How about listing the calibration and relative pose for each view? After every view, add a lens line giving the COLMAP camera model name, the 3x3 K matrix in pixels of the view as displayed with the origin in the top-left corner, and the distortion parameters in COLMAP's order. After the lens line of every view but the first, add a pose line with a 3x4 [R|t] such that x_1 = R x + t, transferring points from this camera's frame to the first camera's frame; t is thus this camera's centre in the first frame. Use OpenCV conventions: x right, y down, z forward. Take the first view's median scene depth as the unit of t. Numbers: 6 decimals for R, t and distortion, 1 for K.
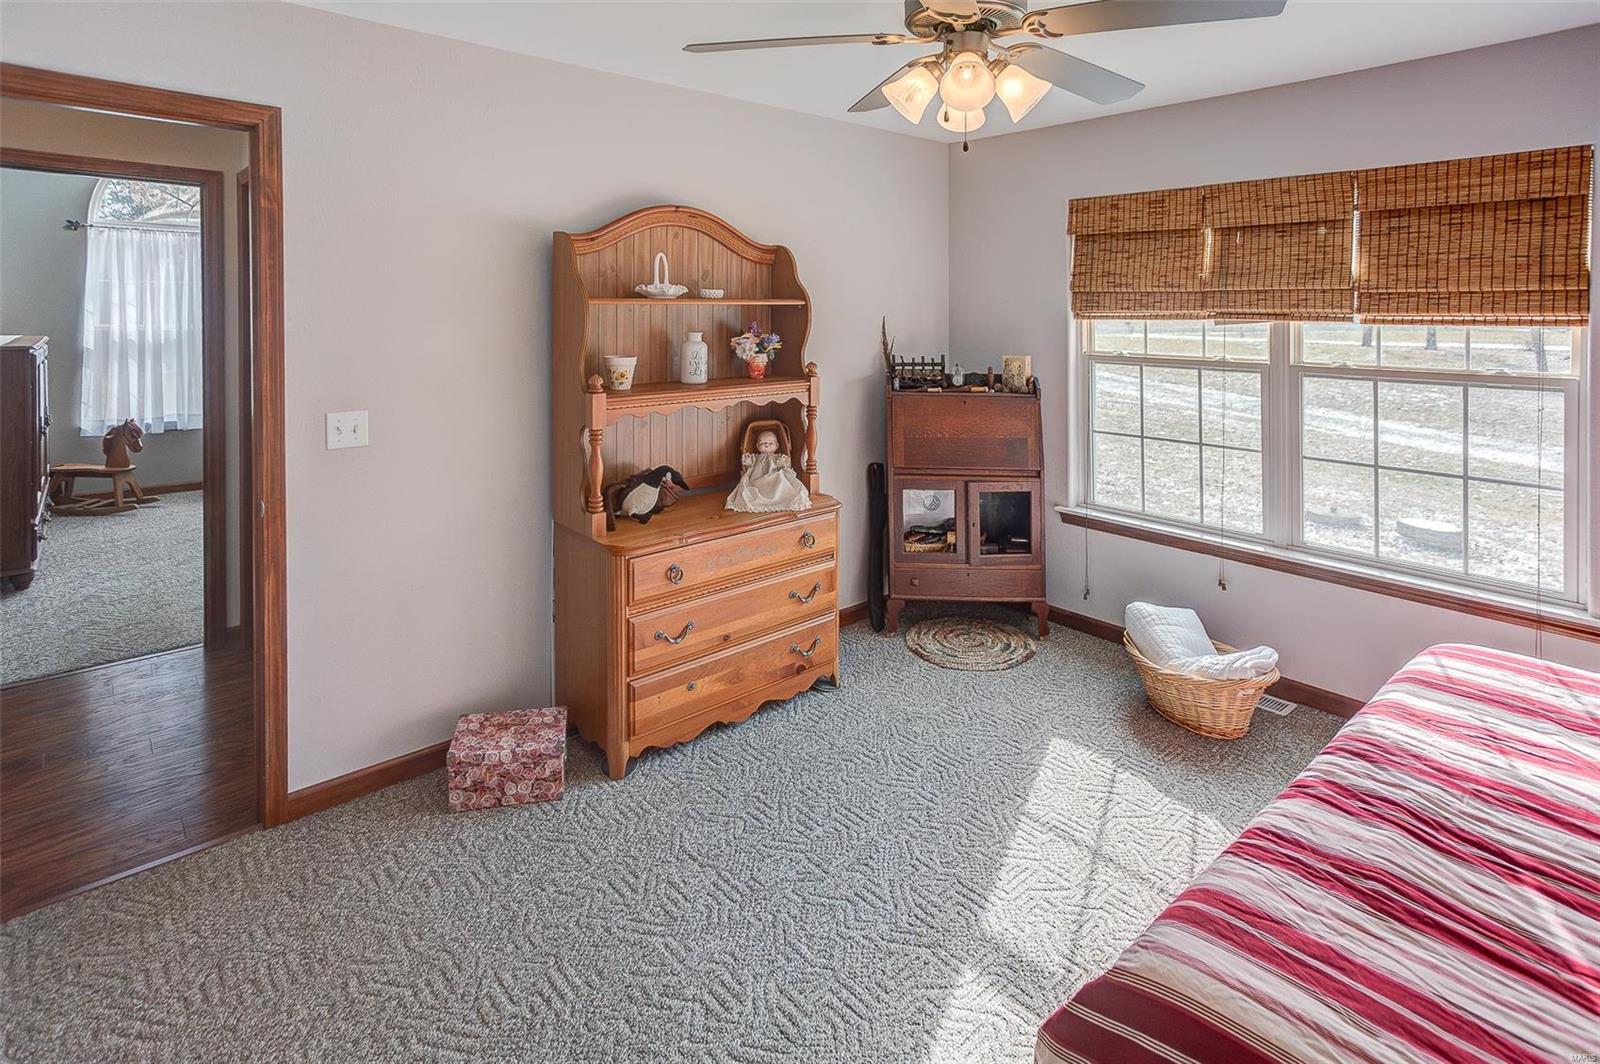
lens RADIAL K [[790.7, 0, 803.5], [0, 790.7, 484.6], [0, 0, 1]] dist [-0.040835, 0.026344]
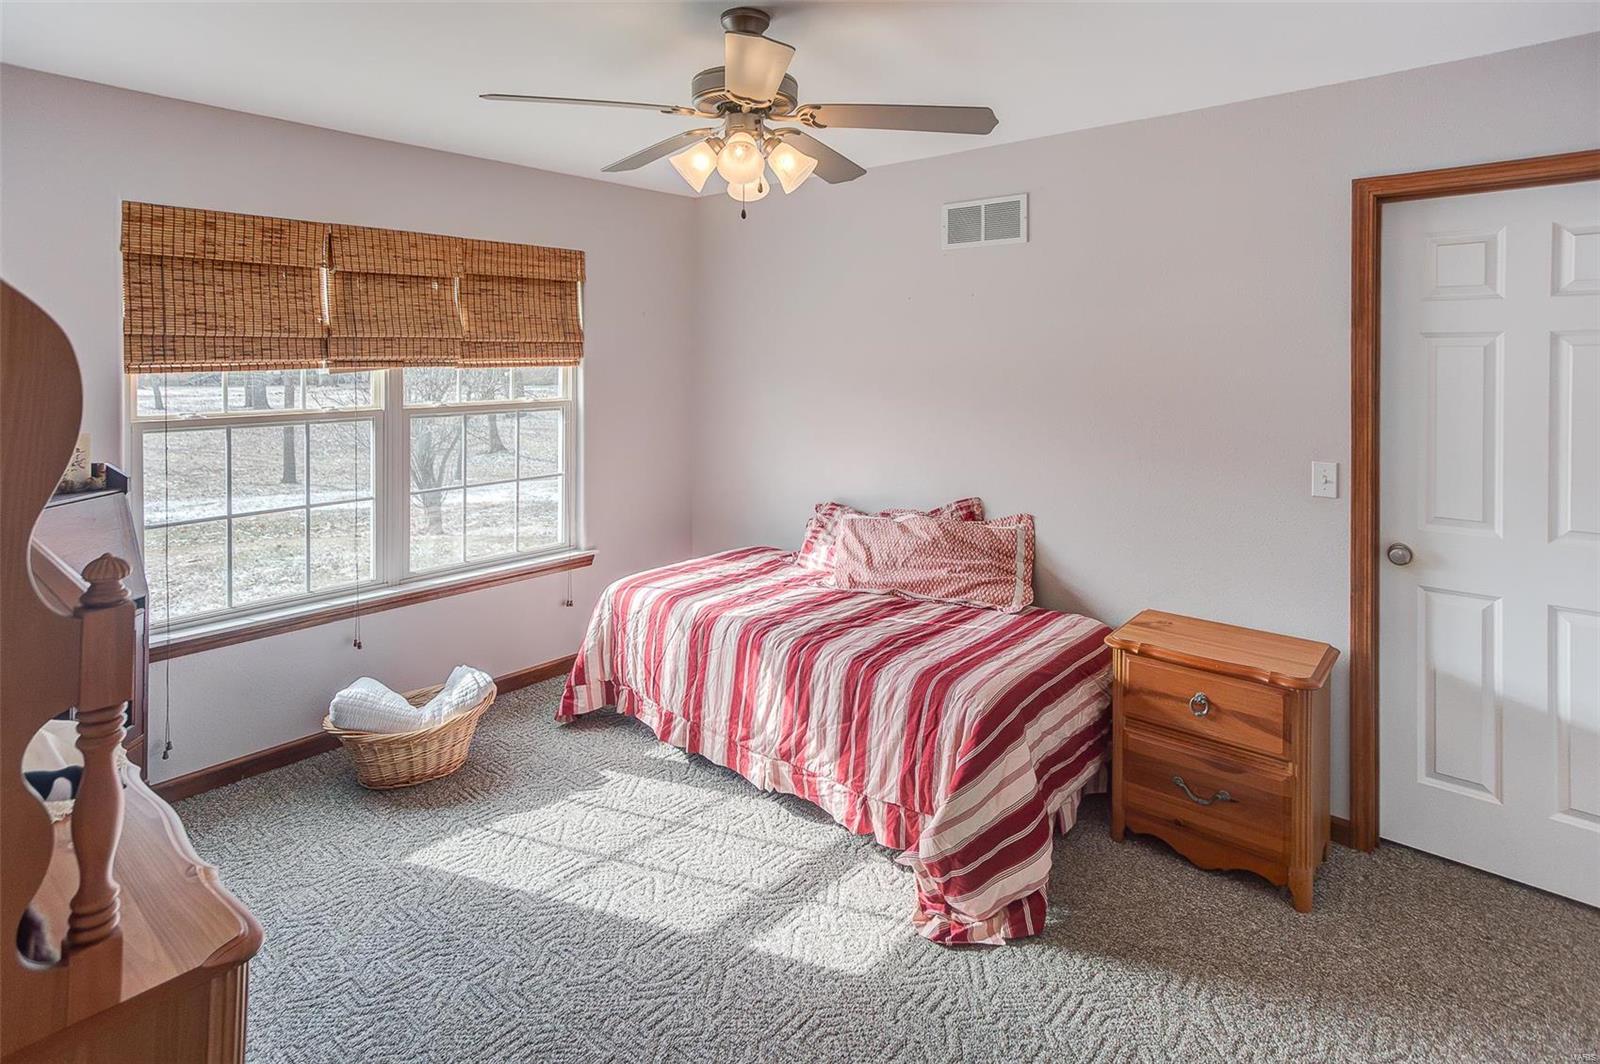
lens RADIAL K [[841.2, 0, 800.0], [0, 841.2, 532.0], [0, 0, 1]] dist [0.016471, 0.000869]
pose [[-0.126014, -0.208070, 0.969963, -0.606793], [0.222622, 0.946887, 0.232042, -0.145616], [-0.966726, 0.245175, -0.073000, 0.624746]]
